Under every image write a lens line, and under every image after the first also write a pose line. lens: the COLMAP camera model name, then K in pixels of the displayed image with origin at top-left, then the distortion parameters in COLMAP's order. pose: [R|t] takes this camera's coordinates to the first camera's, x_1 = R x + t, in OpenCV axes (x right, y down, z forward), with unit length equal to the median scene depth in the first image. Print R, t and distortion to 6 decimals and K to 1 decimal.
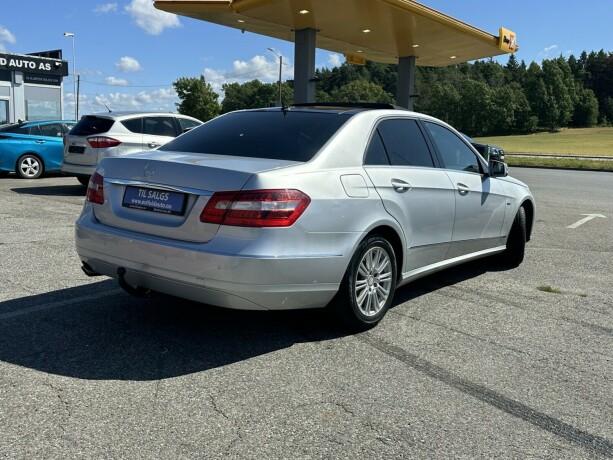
lens RADIAL K [[582.1, 0, 310.4], [0, 582.1, 230.7], [0, 0, 1]] dist [0.090131, -0.156006]
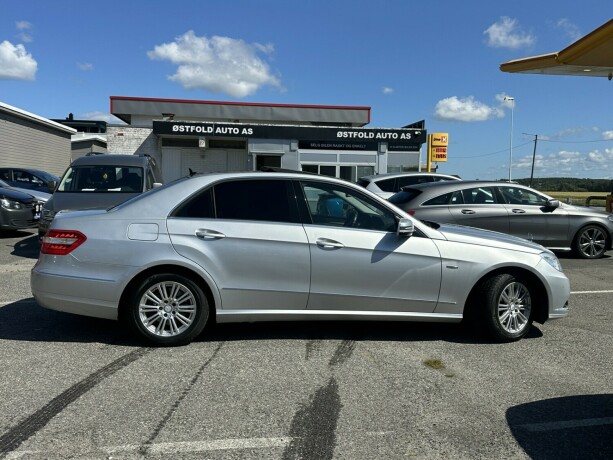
lens RADIAL K [[582.1, 0, 310.4], [0, 582.1, 230.7], [0, 0, 1]] dist [0.090131, -0.156006]
pose [[0.718593, 0.037410, -0.694423, 0.950409], [-0.103900, 0.993120, -0.054016, -0.035372], [0.687625, 0.110966, 0.717536, 0.222075]]
